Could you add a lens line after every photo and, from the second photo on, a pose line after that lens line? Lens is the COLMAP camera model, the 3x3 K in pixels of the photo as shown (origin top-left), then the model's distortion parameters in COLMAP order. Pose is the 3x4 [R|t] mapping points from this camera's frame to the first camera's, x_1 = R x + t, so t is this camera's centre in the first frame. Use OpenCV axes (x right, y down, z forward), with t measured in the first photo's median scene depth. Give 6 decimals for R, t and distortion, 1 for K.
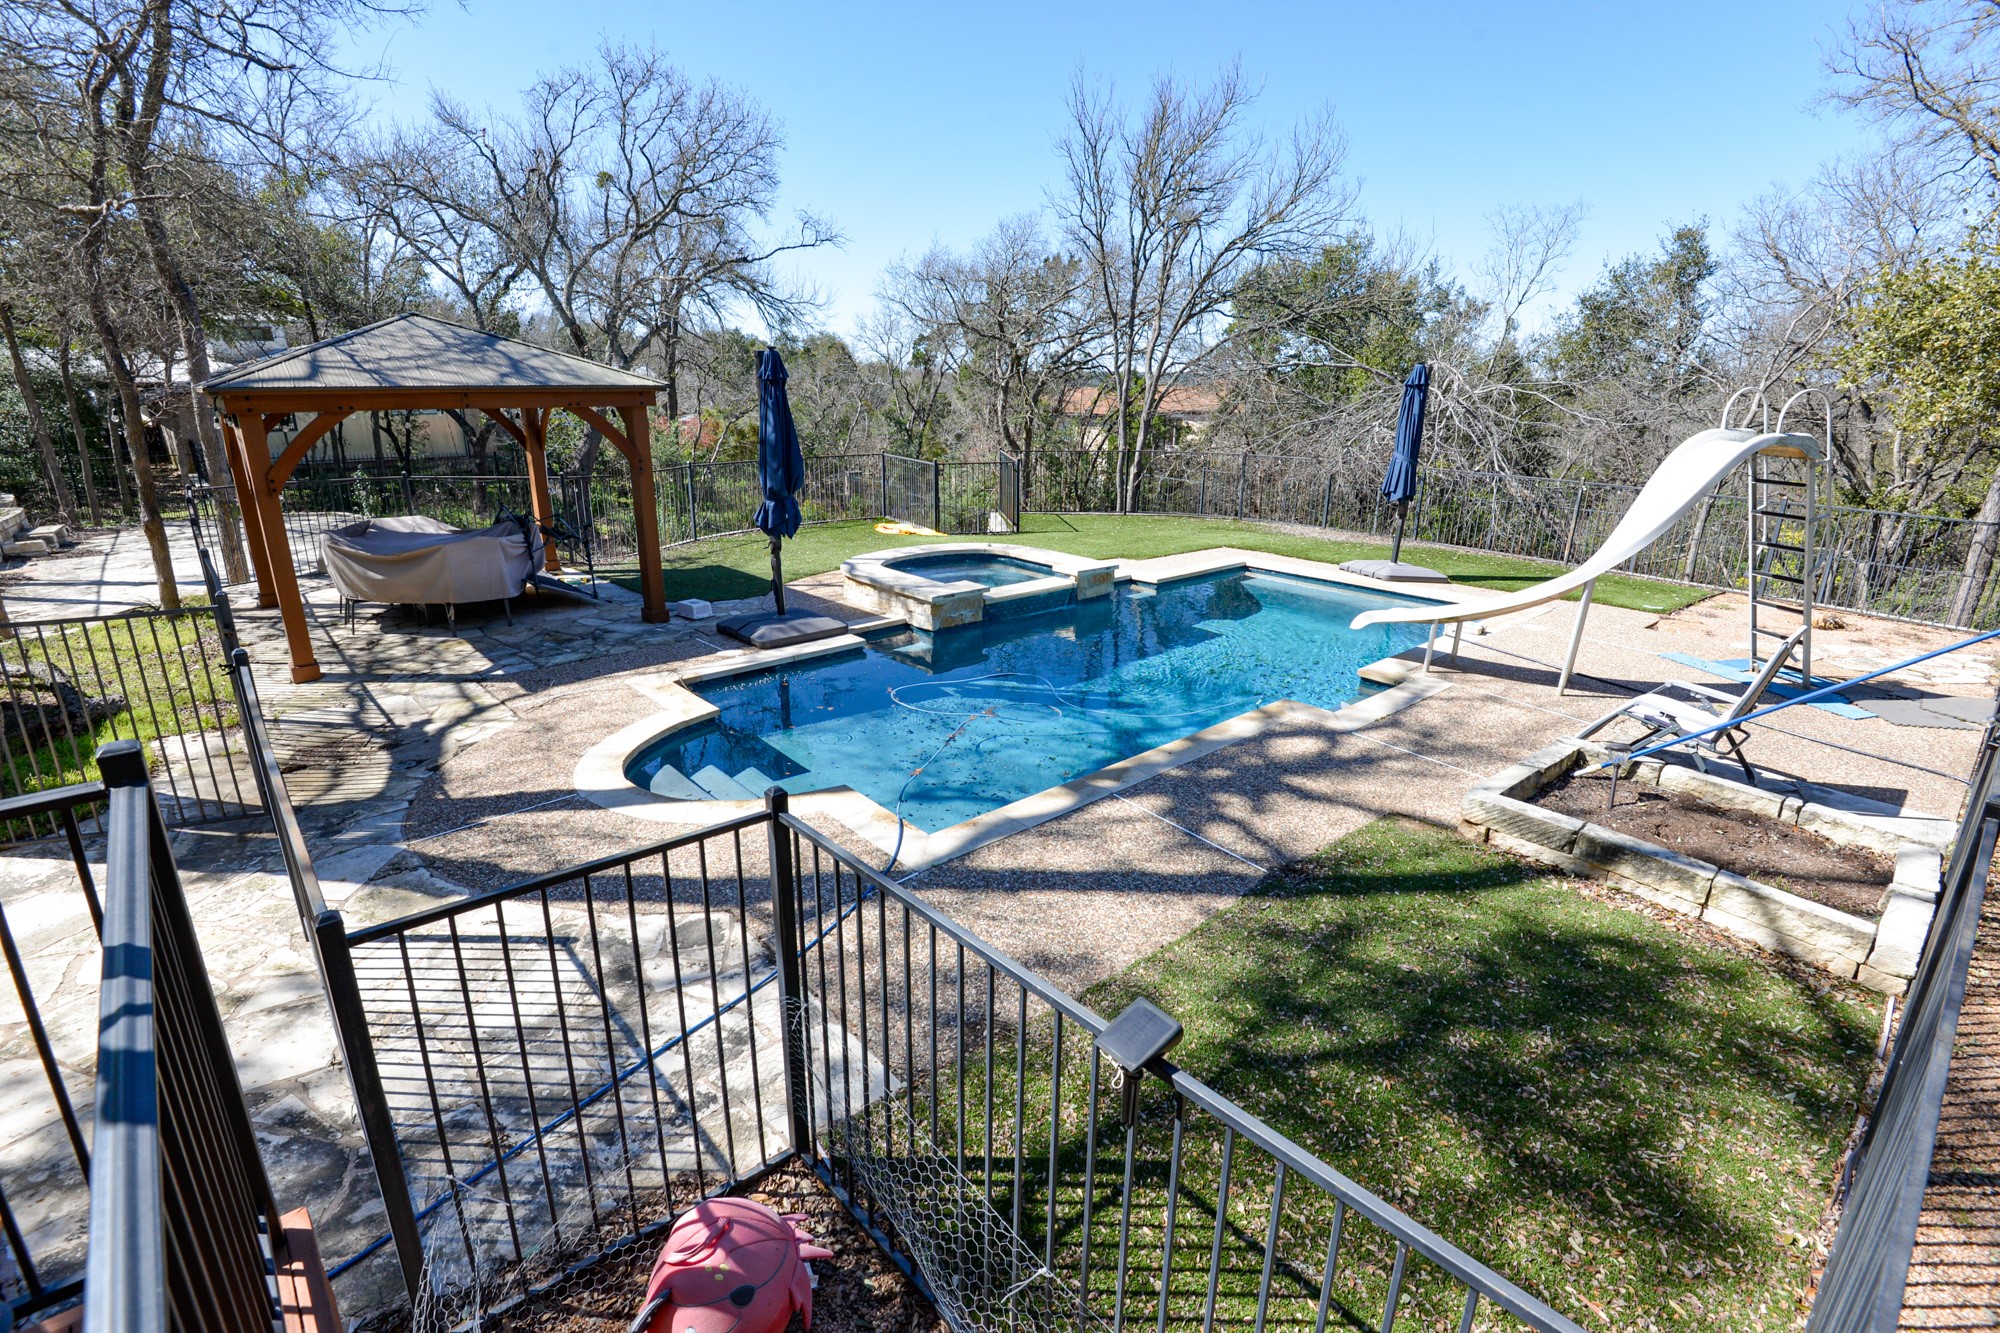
lens RADIAL K [[933.2, 0, 989.1], [0, 933.2, 664.5], [0, 0, 1]] dist [-0.015114, -0.000364]
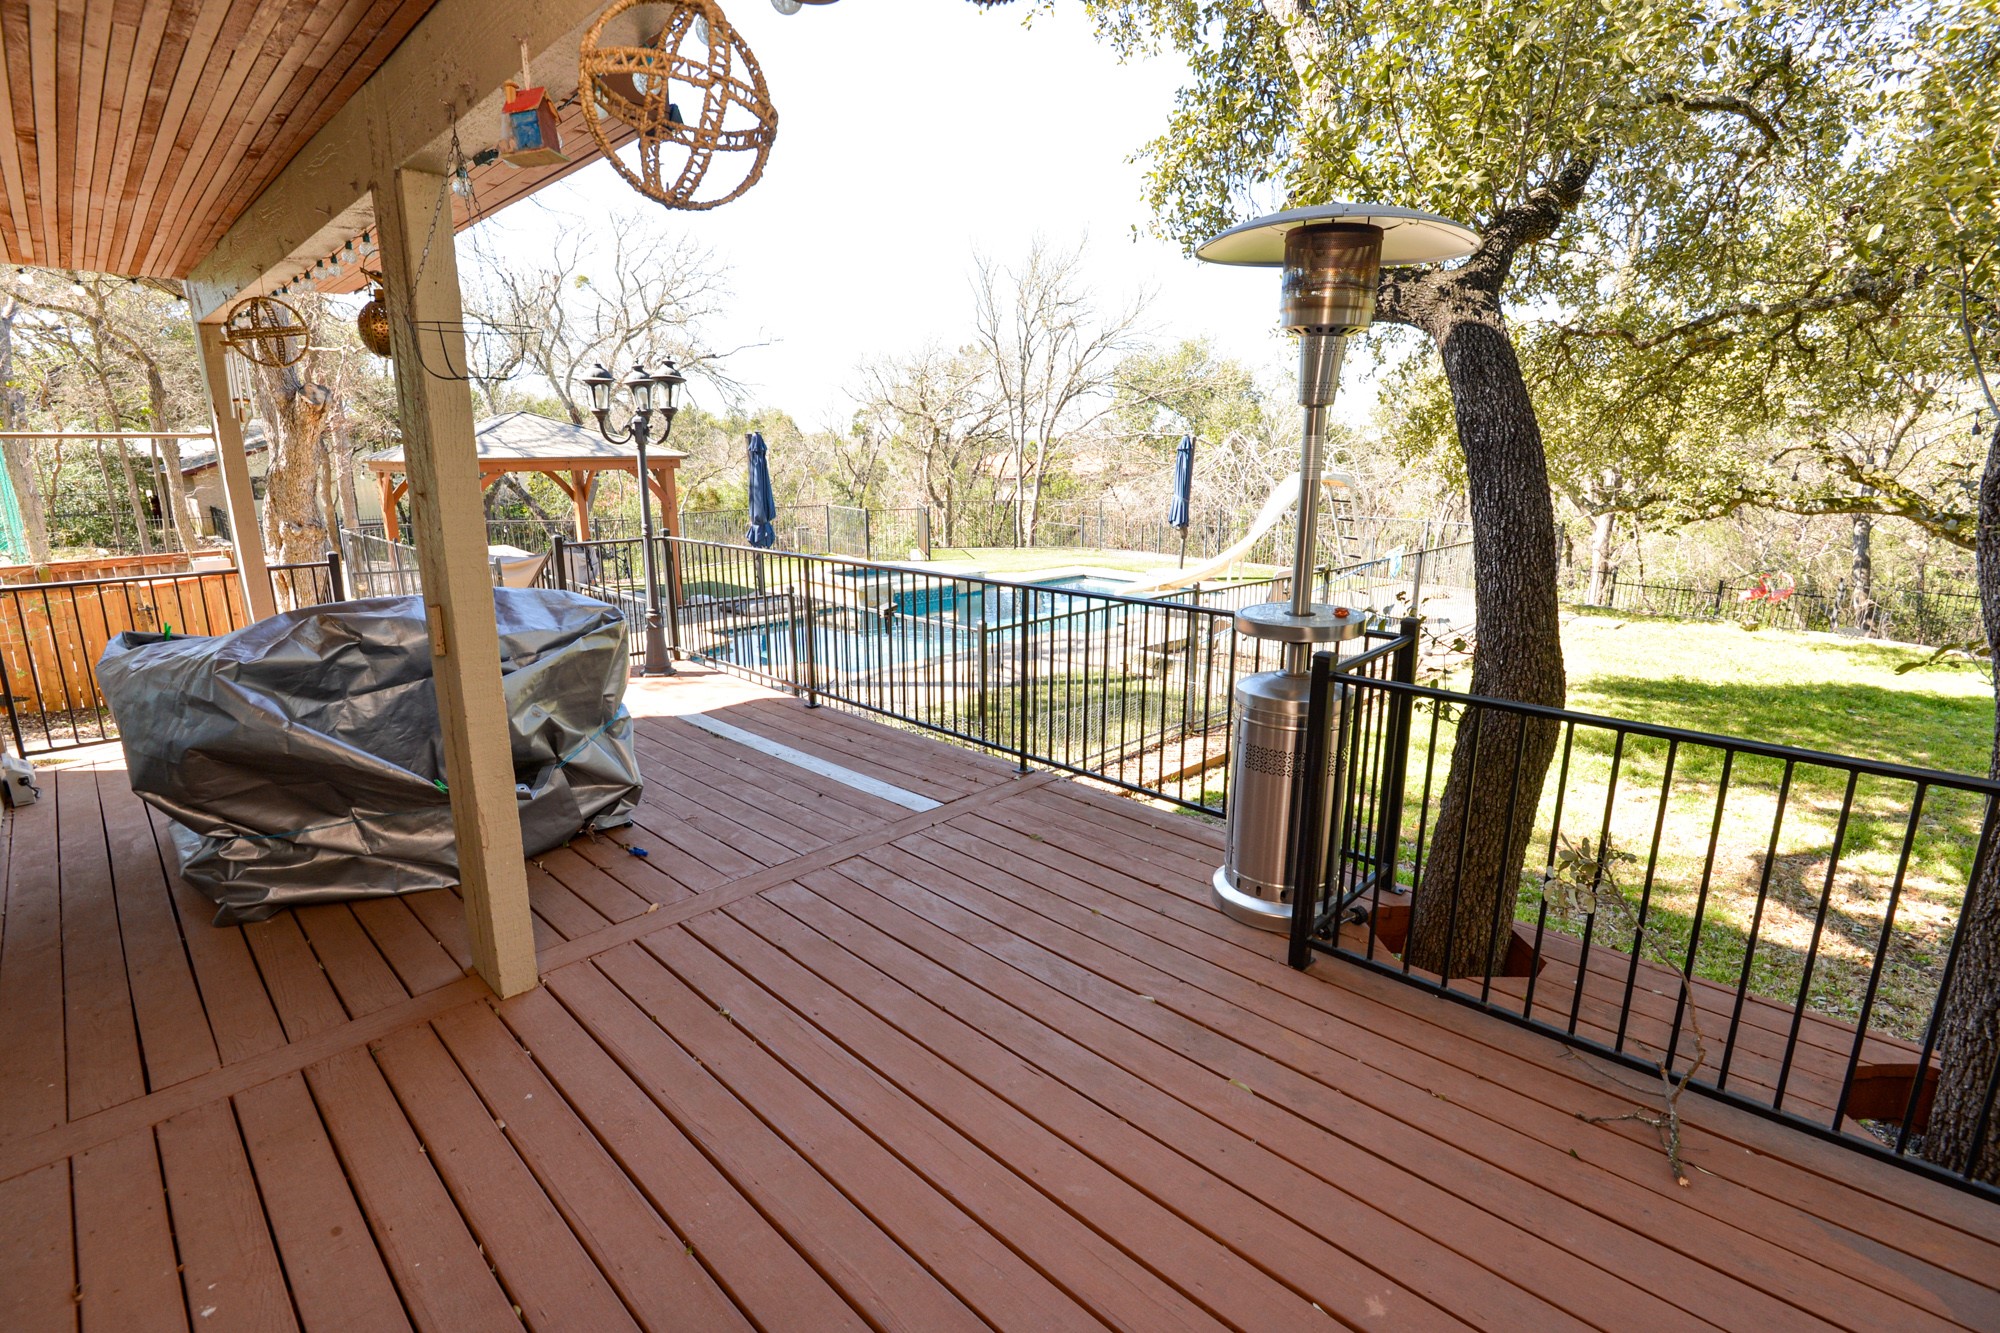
lens RADIAL K [[925.8, 0, 990.5], [0, 925.8, 662.7], [0, 0, 1]] dist [-0.001683, -0.012215]
pose [[0.998010, -0.023934, 0.058341, 0.076725], [0.027782, 0.997428, -0.066073, 0.198059], [-0.056610, 0.067562, 0.996108, -0.668528]]
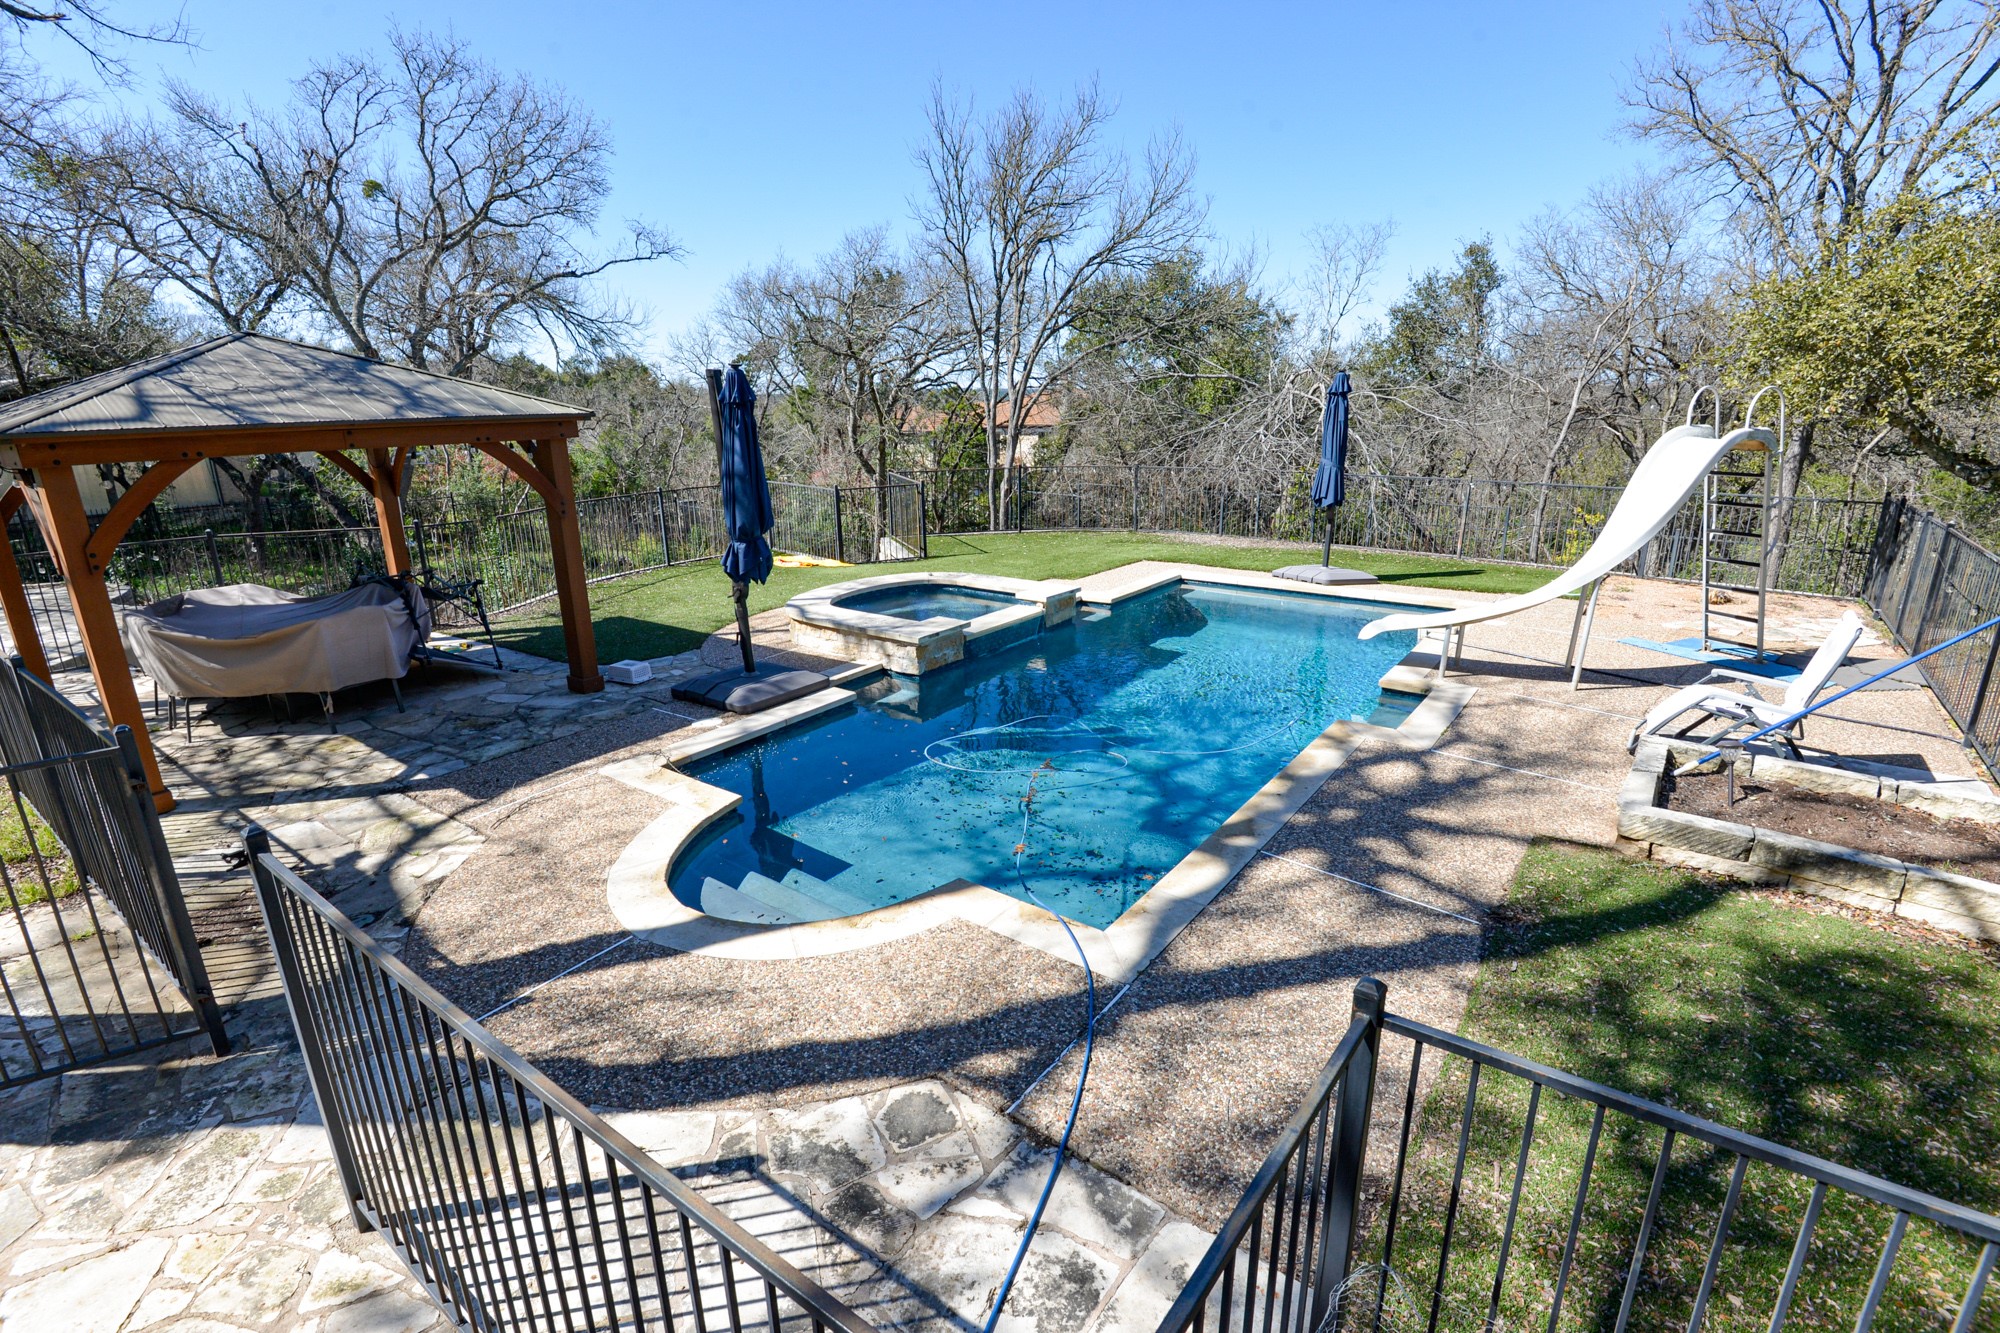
lens RADIAL K [[925.8, 0, 990.5], [0, 925.8, 662.7], [0, 0, 1]] dist [-0.001683, -0.012215]
pose [[0.976948, -0.081491, 0.197311, -0.208618], [0.084865, 0.996355, -0.008694, -0.042553], [-0.195883, 0.025238, 0.980302, 0.128530]]
